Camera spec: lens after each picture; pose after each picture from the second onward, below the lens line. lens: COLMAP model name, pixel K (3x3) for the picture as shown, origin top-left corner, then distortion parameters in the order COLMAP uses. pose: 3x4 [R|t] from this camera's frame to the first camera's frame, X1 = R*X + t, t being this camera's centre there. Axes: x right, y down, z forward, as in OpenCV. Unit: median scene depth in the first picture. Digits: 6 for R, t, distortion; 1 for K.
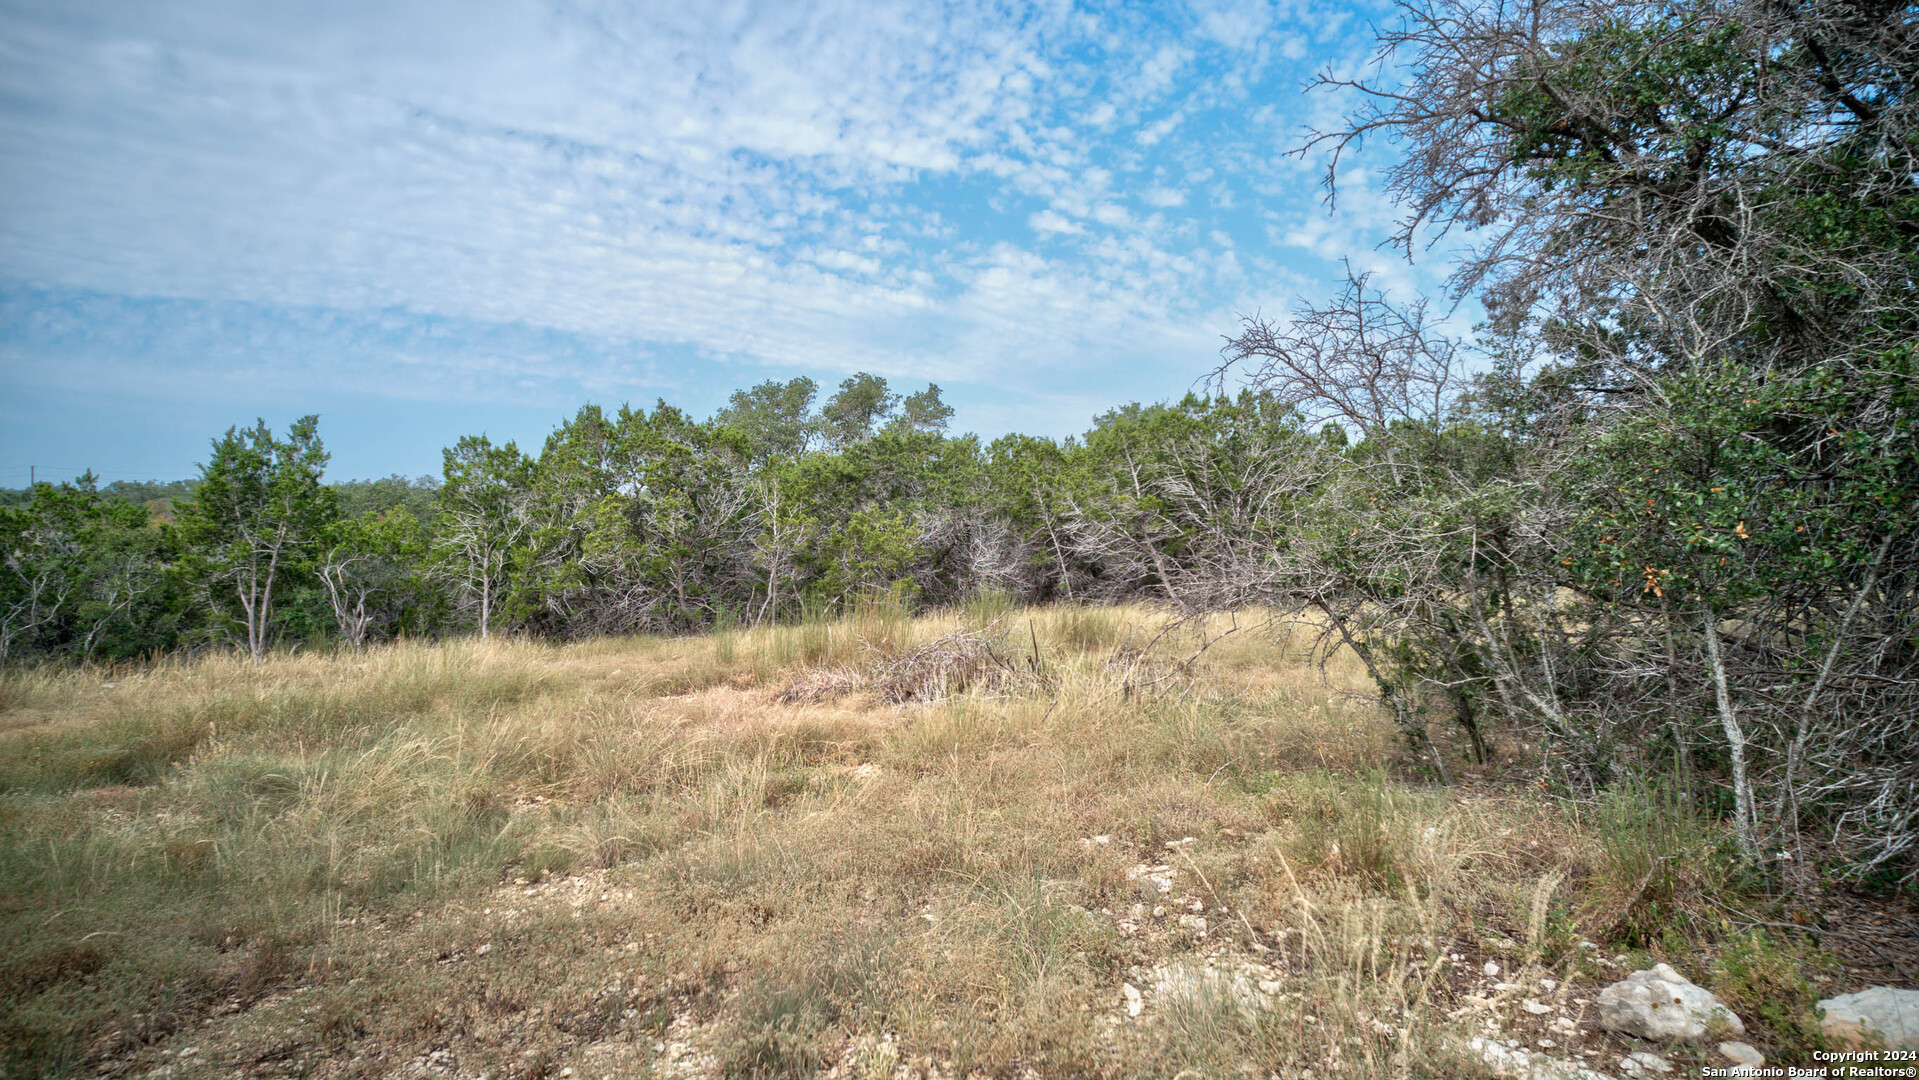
lens RADIAL K [[1156.9, 0, 963.3], [0, 1156.9, 541.1], [0, 0, 1]] dist [0.002128, -0.004884]
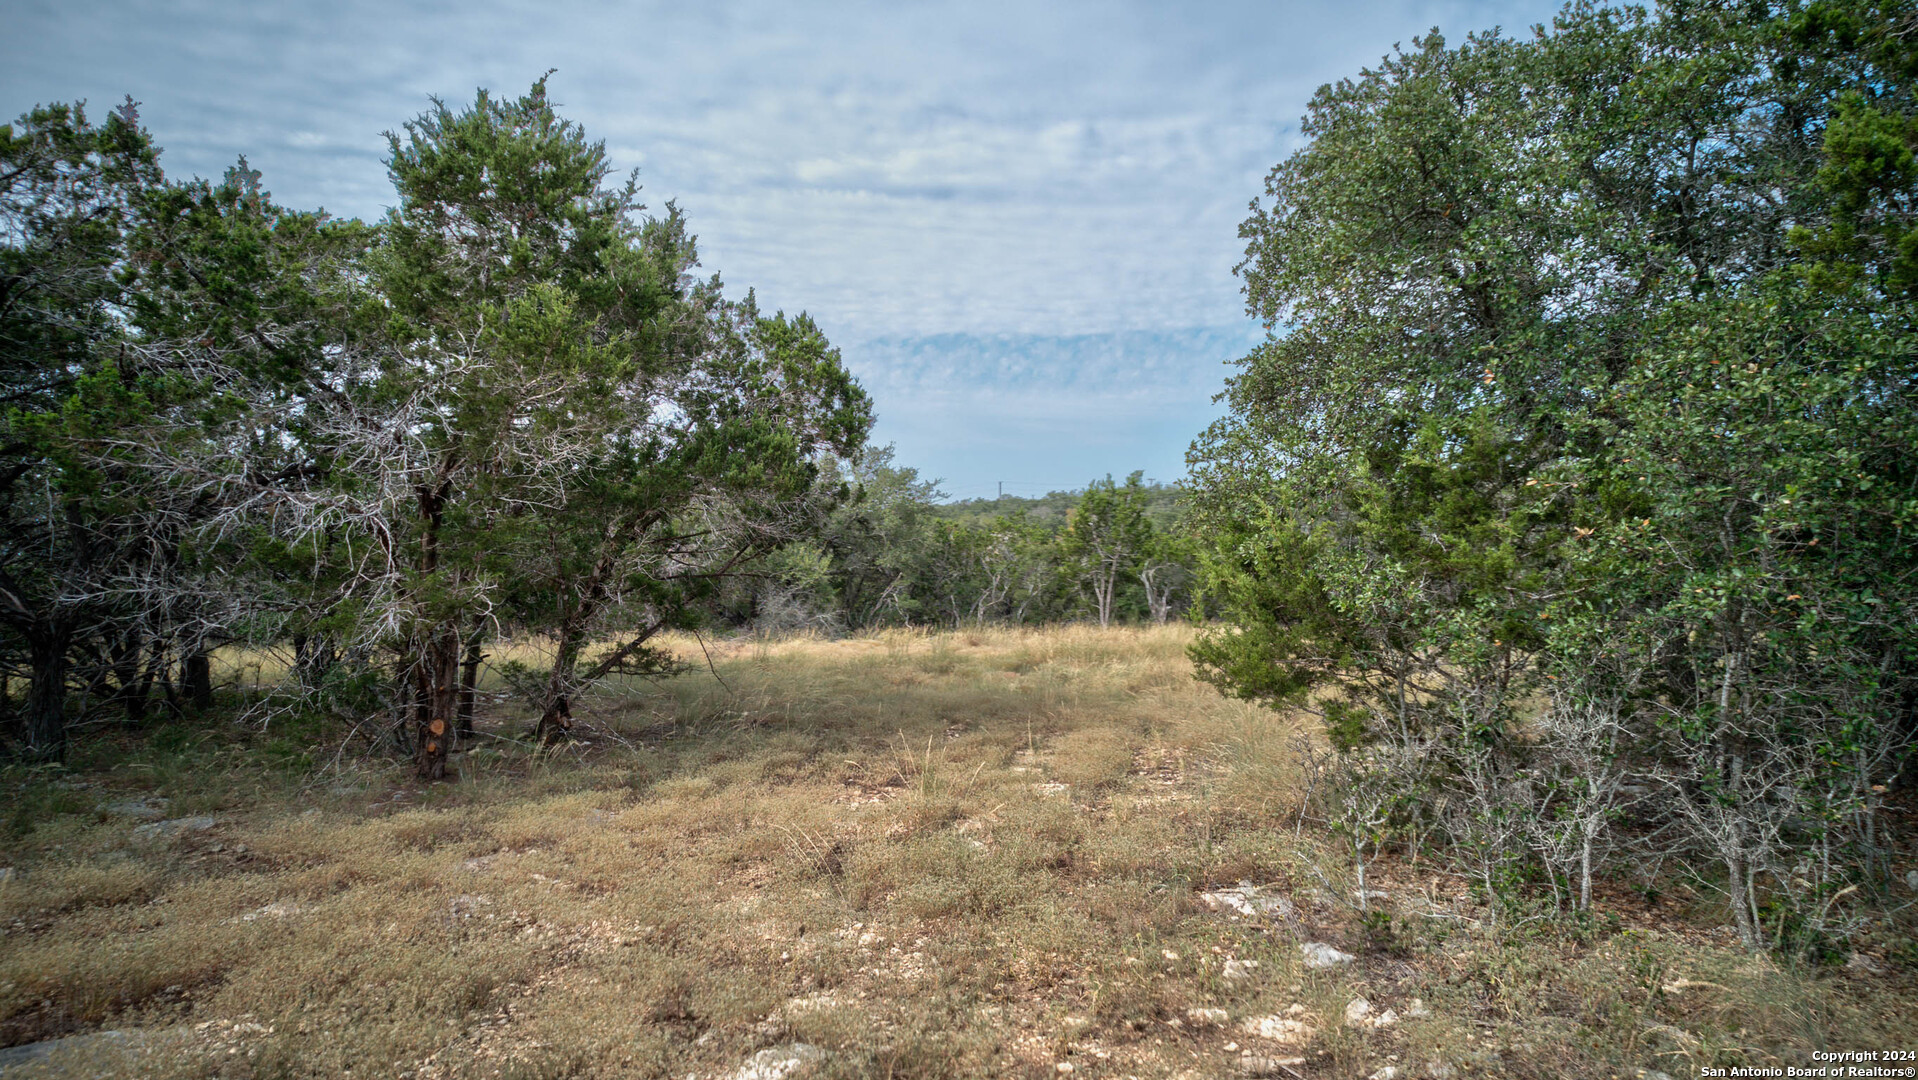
lens RADIAL K [[1156.3, 0, 956.8], [0, 1156.3, 539.7], [0, 0, 1]] dist [0.002128, -0.004884]
pose [[0.754737, -0.000015, -0.656028, 0.253725], [0.003047, 0.999989, 0.003482, -0.024802], [0.656021, -0.004627, 0.754728, -0.298848]]
